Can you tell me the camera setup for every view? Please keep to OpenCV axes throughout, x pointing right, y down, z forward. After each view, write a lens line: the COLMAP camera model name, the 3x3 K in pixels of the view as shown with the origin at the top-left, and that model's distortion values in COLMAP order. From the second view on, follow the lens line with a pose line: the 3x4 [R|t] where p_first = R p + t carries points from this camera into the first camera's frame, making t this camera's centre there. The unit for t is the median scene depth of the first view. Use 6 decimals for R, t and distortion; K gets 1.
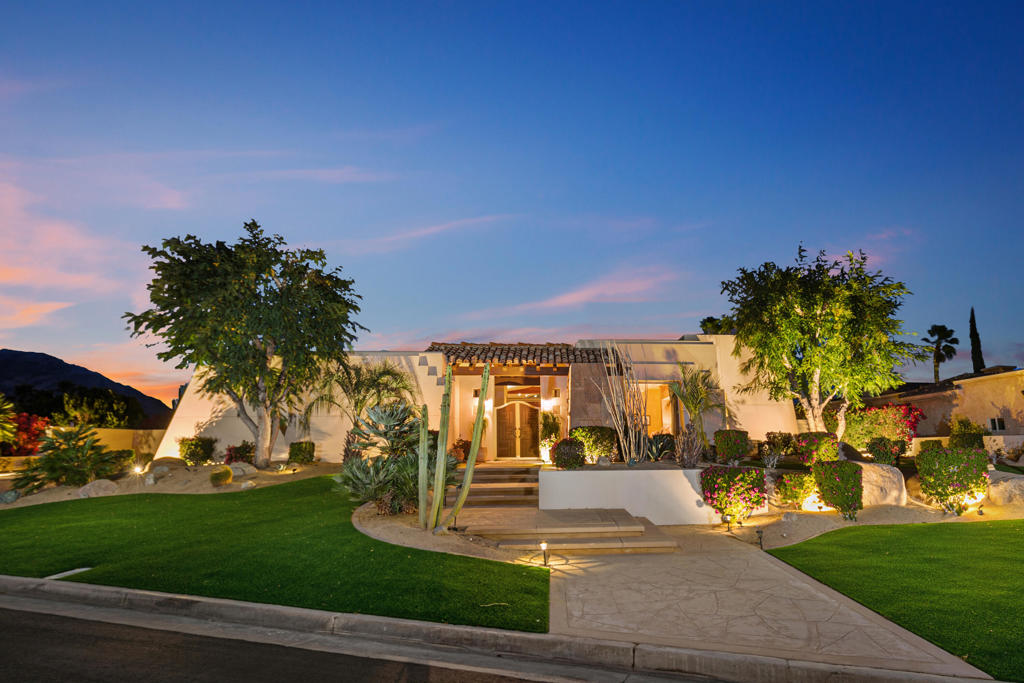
lens RADIAL K [[597.9, 0, 512.1], [0, 597.9, 341.1], [0, 0, 1]] dist [0.007601, 0.000667]
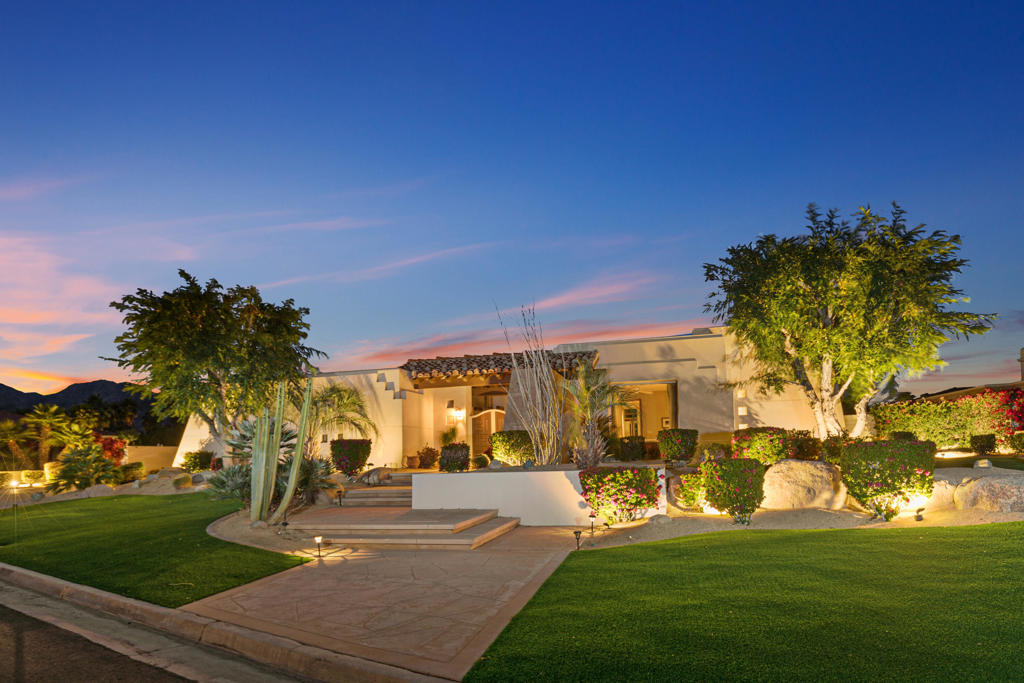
lens RADIAL K [[574.4, 0, 512.1], [0, 574.4, 407.9], [0, 0, 1]] dist [0.014714, -0.000057]
pose [[0.940365, -0.051017, -0.336321, 0.526252], [0.080449, 0.993996, 0.074159, 0.036188], [0.330518, -0.096793, 0.938823, 0.101901]]
